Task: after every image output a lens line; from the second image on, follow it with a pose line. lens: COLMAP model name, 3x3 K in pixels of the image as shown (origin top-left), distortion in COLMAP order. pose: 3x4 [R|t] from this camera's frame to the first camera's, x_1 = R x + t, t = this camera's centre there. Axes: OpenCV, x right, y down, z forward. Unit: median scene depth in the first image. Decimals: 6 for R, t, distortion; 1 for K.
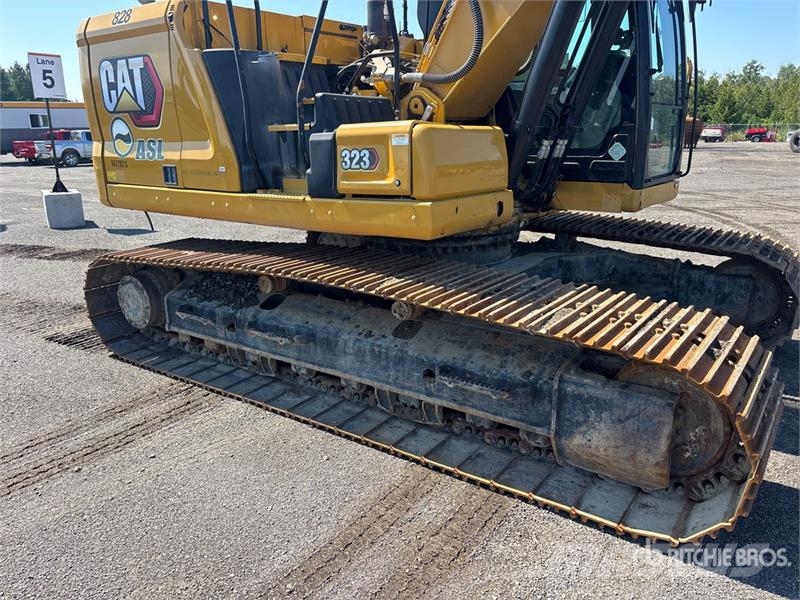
lens RADIAL K [[603.3, 0, 401.9], [0, 603.3, 298.8], [0, 0, 1]] dist [0.051261, -0.063668]
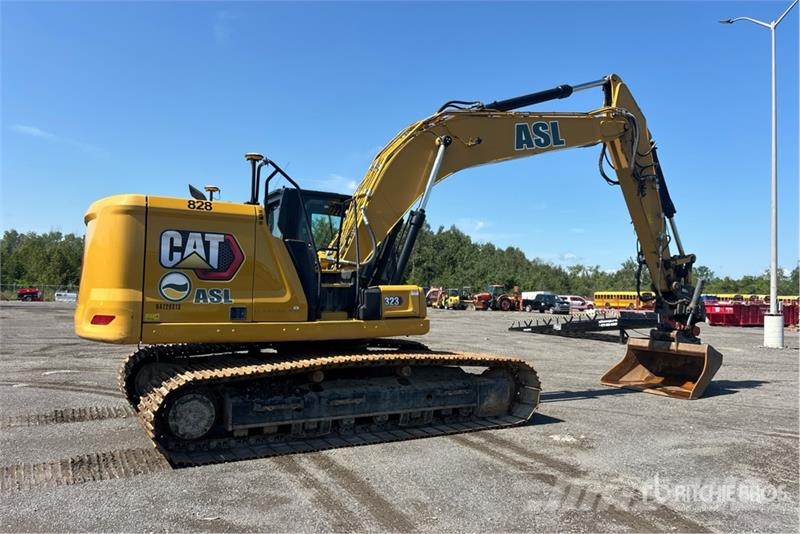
lens RADIAL K [[603.0, 0, 402.2], [0, 603.0, 264.0], [0, 0, 1]] dist [0.045114, -0.043383]
pose [[0.424768, 0.065982, 0.902894, -1.479716], [0.216451, 0.961012, -0.172058, 0.013491], [-0.879046, 0.268517, 0.393926, 0.063794]]
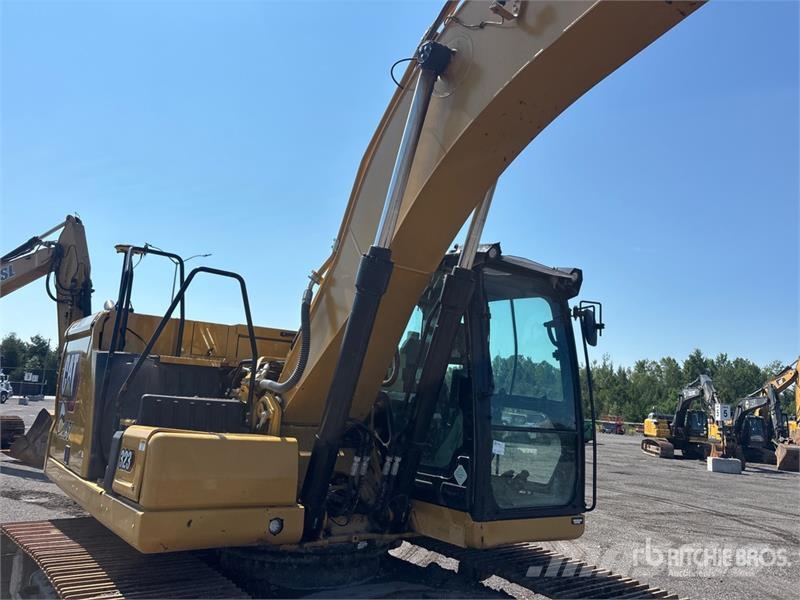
lens RADIAL K [[603.3, 0, 401.6], [0, 603.3, 305.1], [0, 0, 1]] dist [0.051261, -0.063668]
pose [[0.959110, 0.026445, -0.281795, 0.487720], [-0.145300, 0.900420, -0.410039, -0.081010], [0.242890, 0.434218, 0.867444, 0.072771]]
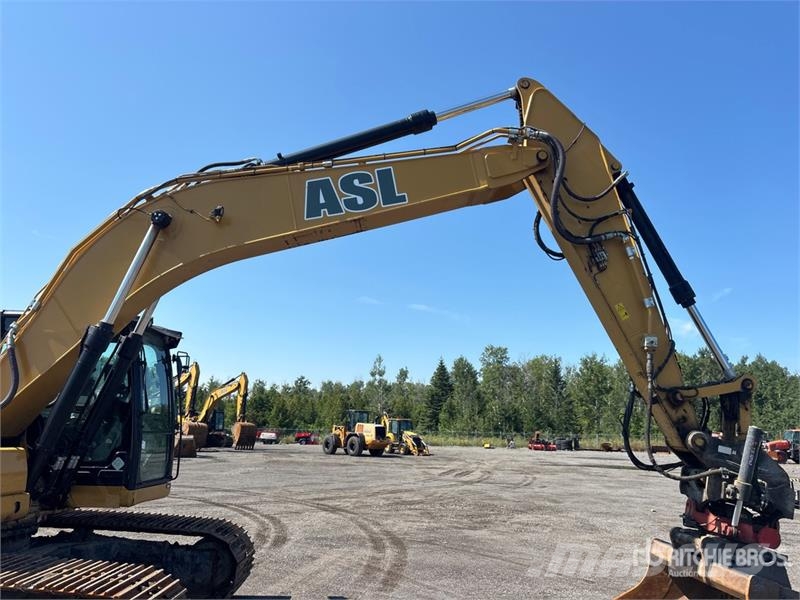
lens RADIAL K [[603.3, 0, 396.5], [0, 603.3, 302.7], [0, 0, 1]] dist [0.051261, -0.063668]
pose [[0.797637, 0.153801, 0.583199, -0.022159], [0.130265, 0.900189, -0.415560, 0.096552], [-0.588903, 0.407436, 0.697989, -0.531768]]
